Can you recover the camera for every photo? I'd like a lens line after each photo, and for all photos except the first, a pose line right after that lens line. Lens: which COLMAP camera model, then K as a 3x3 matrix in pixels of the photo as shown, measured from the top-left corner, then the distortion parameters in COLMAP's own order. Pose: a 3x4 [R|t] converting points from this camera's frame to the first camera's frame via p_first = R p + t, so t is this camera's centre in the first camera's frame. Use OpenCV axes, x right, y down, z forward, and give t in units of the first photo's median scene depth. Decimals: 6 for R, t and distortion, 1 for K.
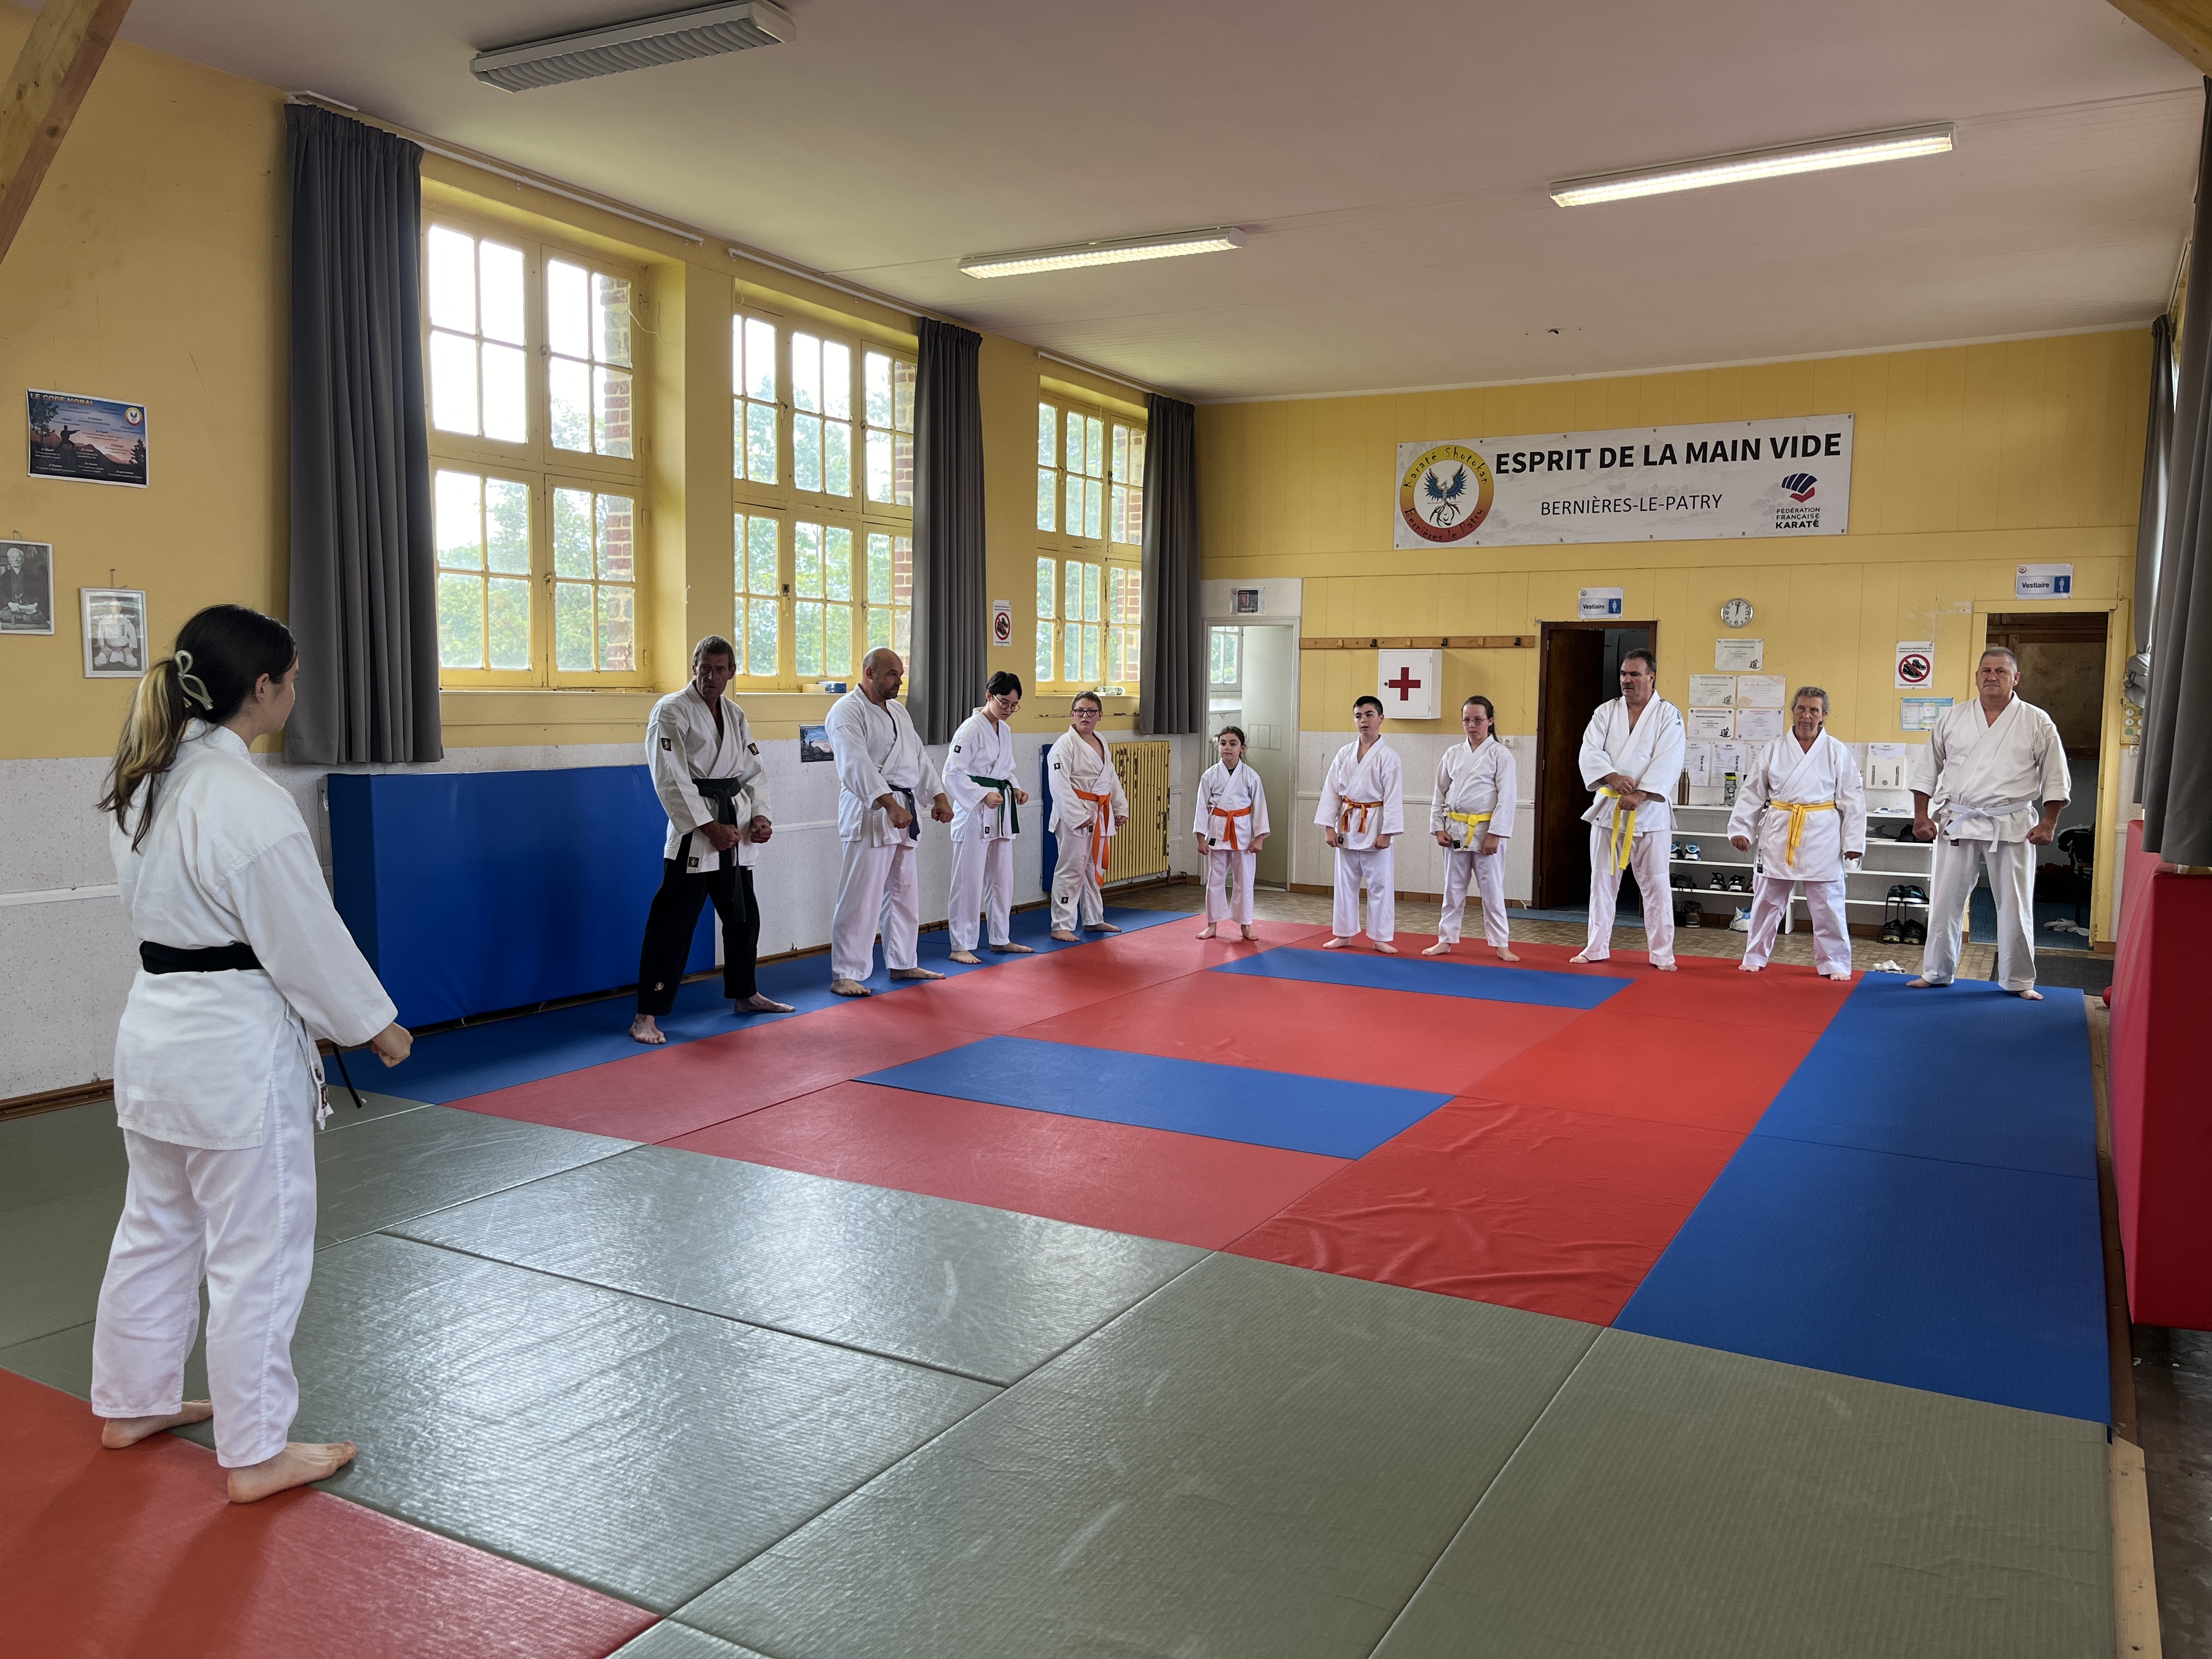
lens RADIAL K [[1670.1, 0, 1112.9], [0, 1670.1, 836.9], [0, 0, 1]] dist [0.053165, -0.069734]
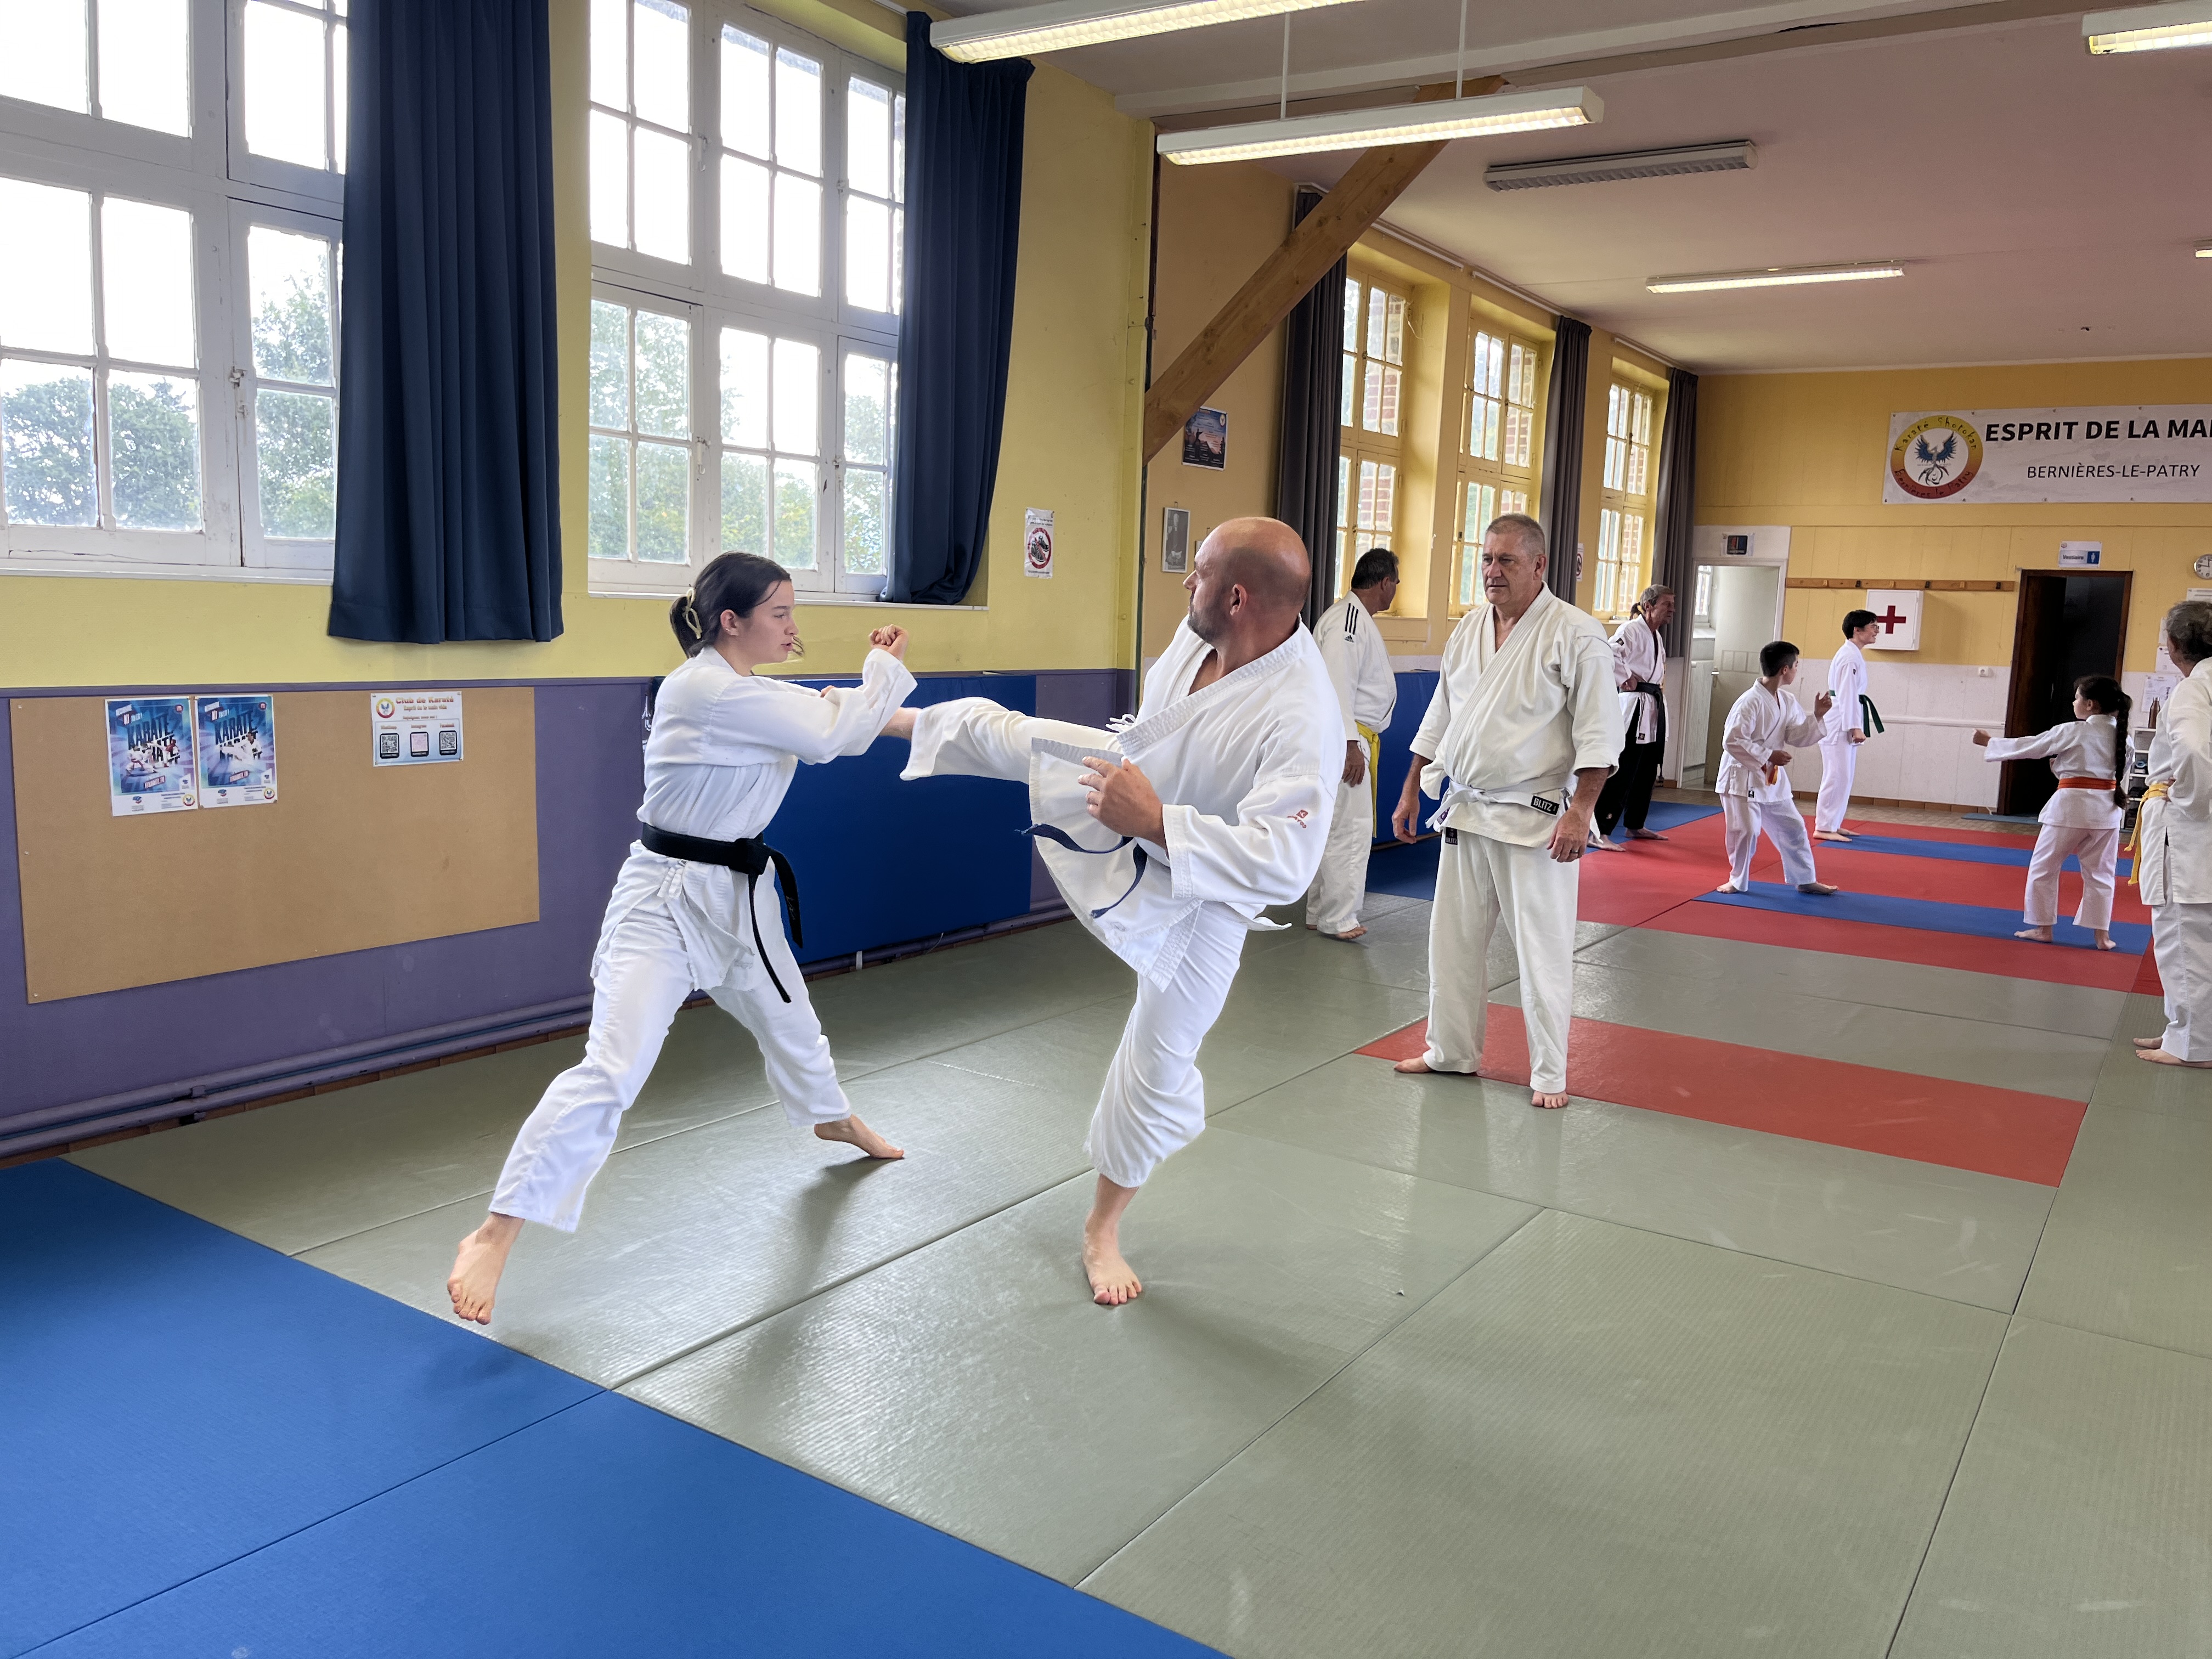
lens RADIAL K [[1670.1, 0, 1110.0], [0, 1670.1, 822.7], [0, 0, 1]] dist [0.053165, -0.069734]
pose [[0.996427, 0.032289, -0.078038, -0.305084], [-0.029319, 0.998813, 0.038901, 0.023197], [0.079202, -0.036474, 0.996191, -0.249496]]
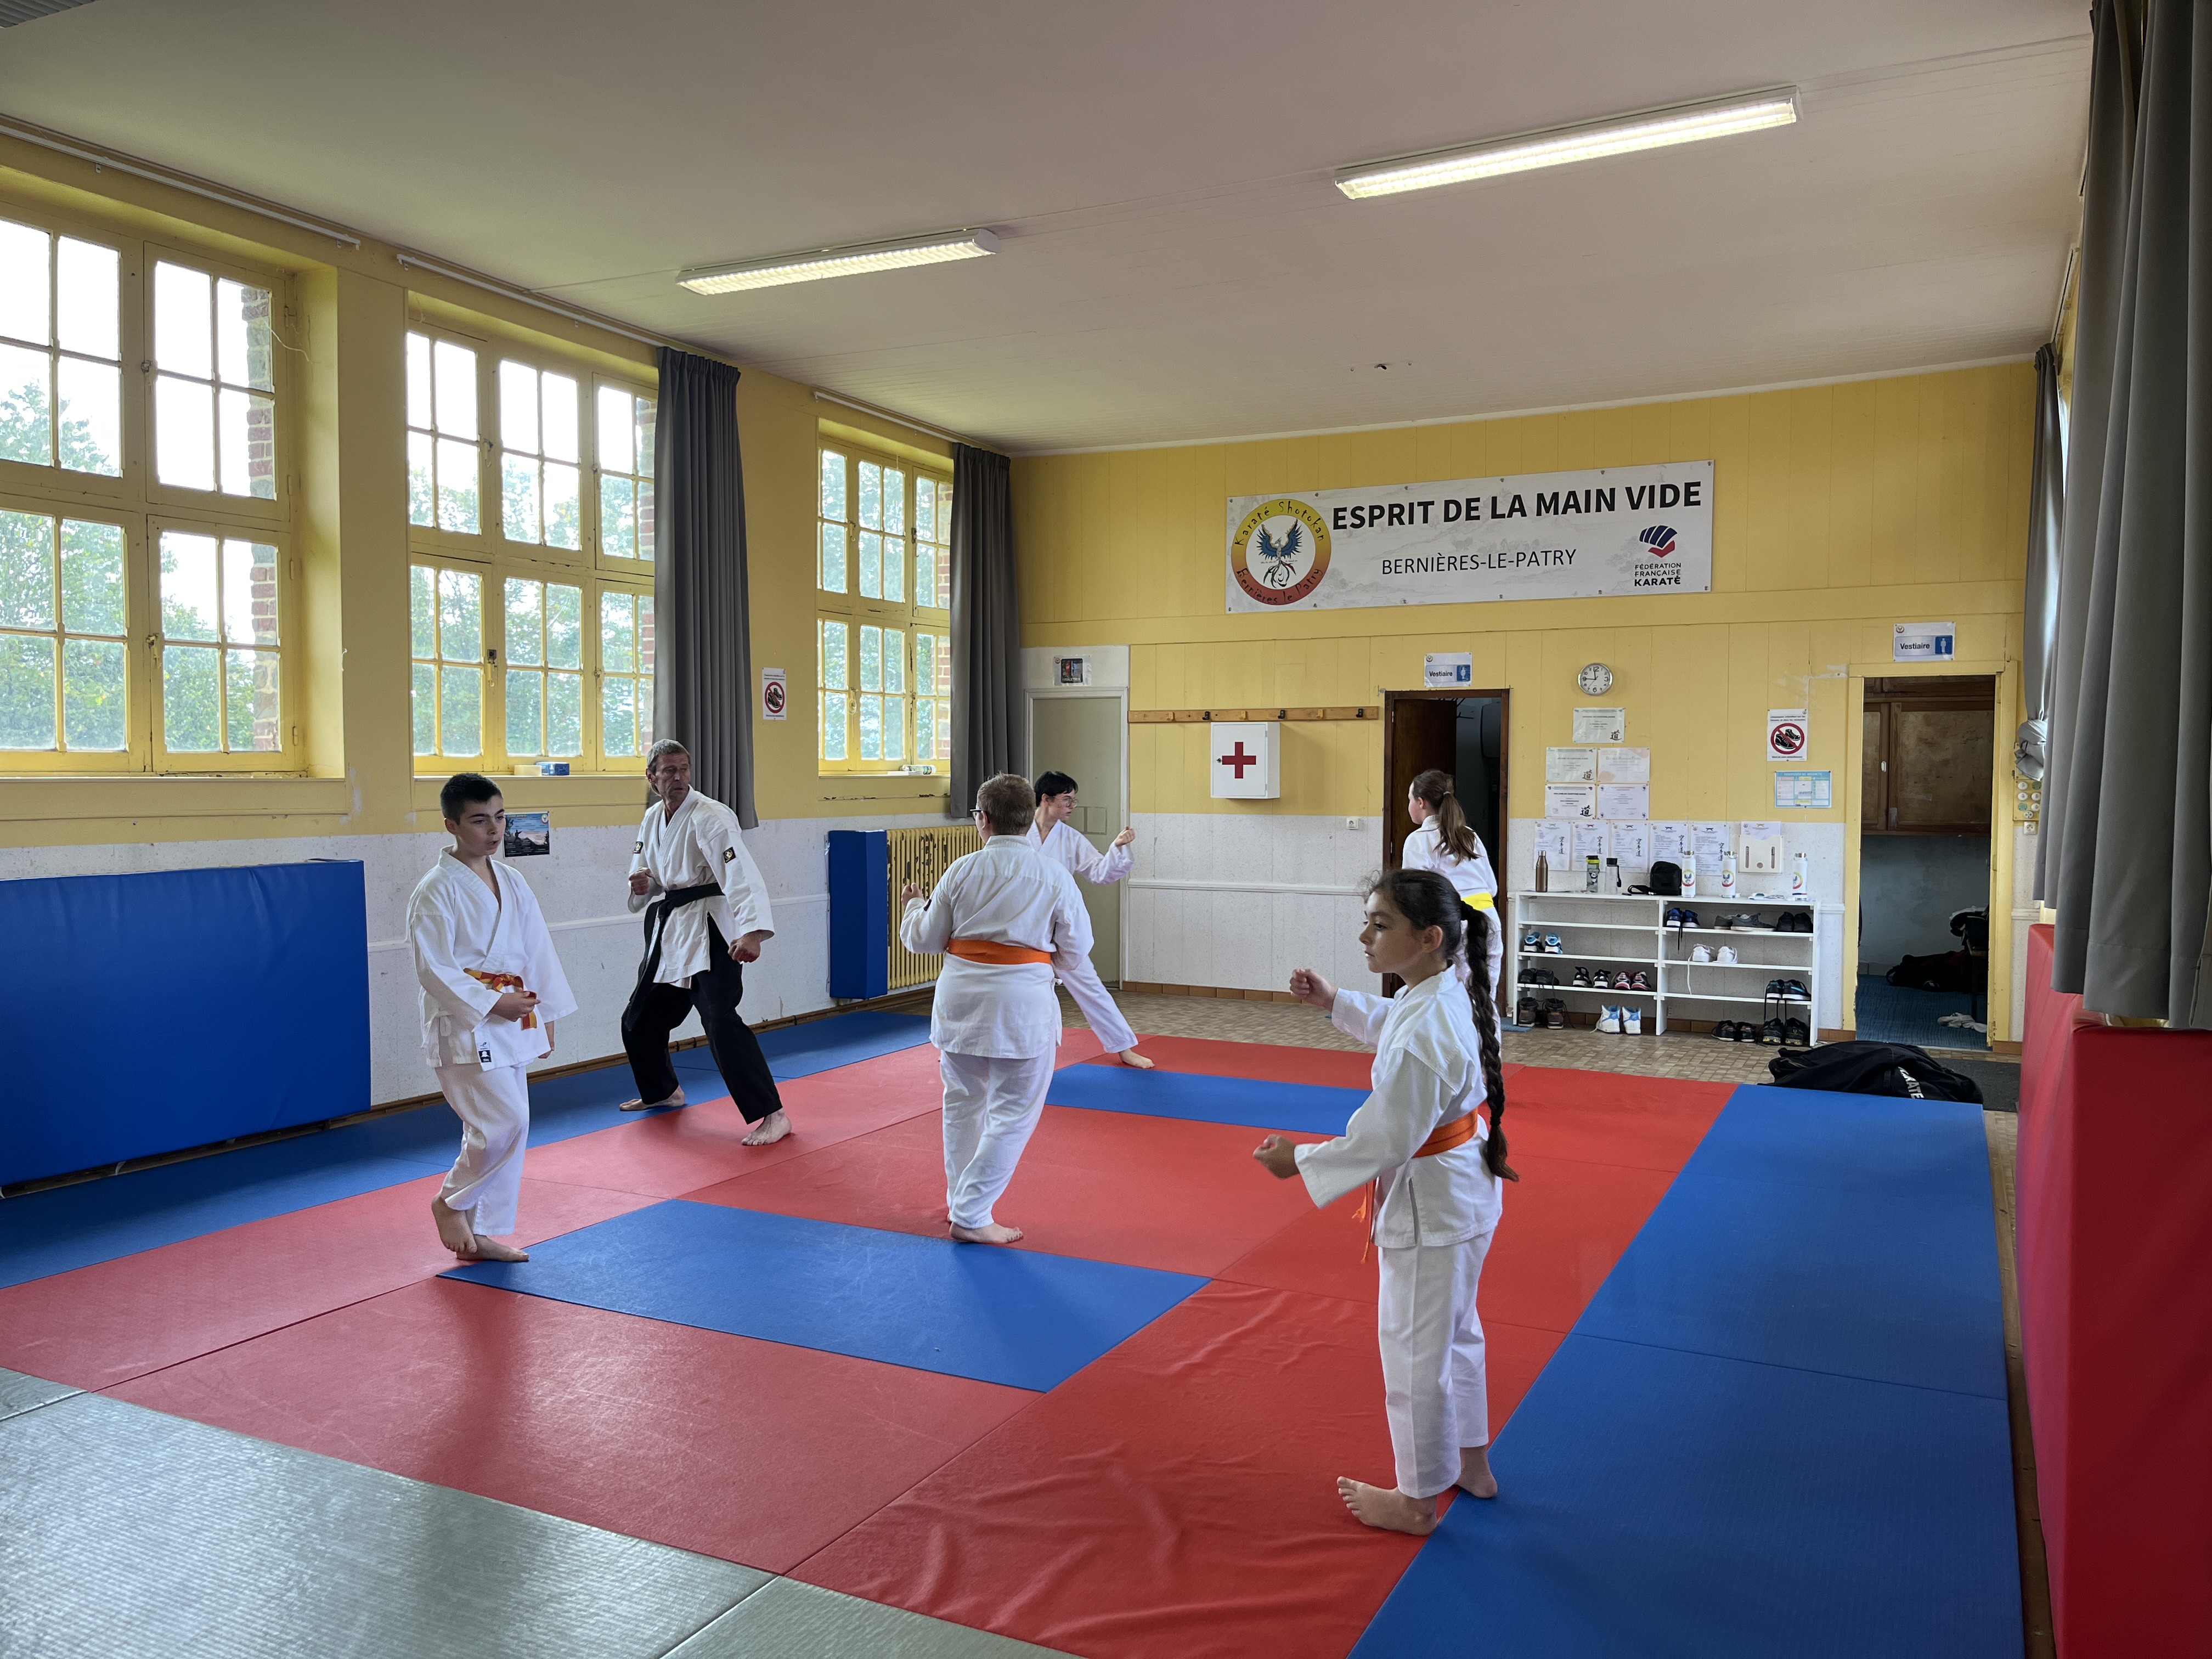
lens RADIAL K [[1670.1, 0, 1101.0], [0, 1670.1, 848.1], [0, 0, 1]] dist [0.053165, -0.069734]
pose [[0.999046, -0.010579, 0.042368, 0.067860], [0.012284, 0.999116, -0.040195, -0.009534], [-0.041905, 0.040677, 0.998293, 0.115446]]
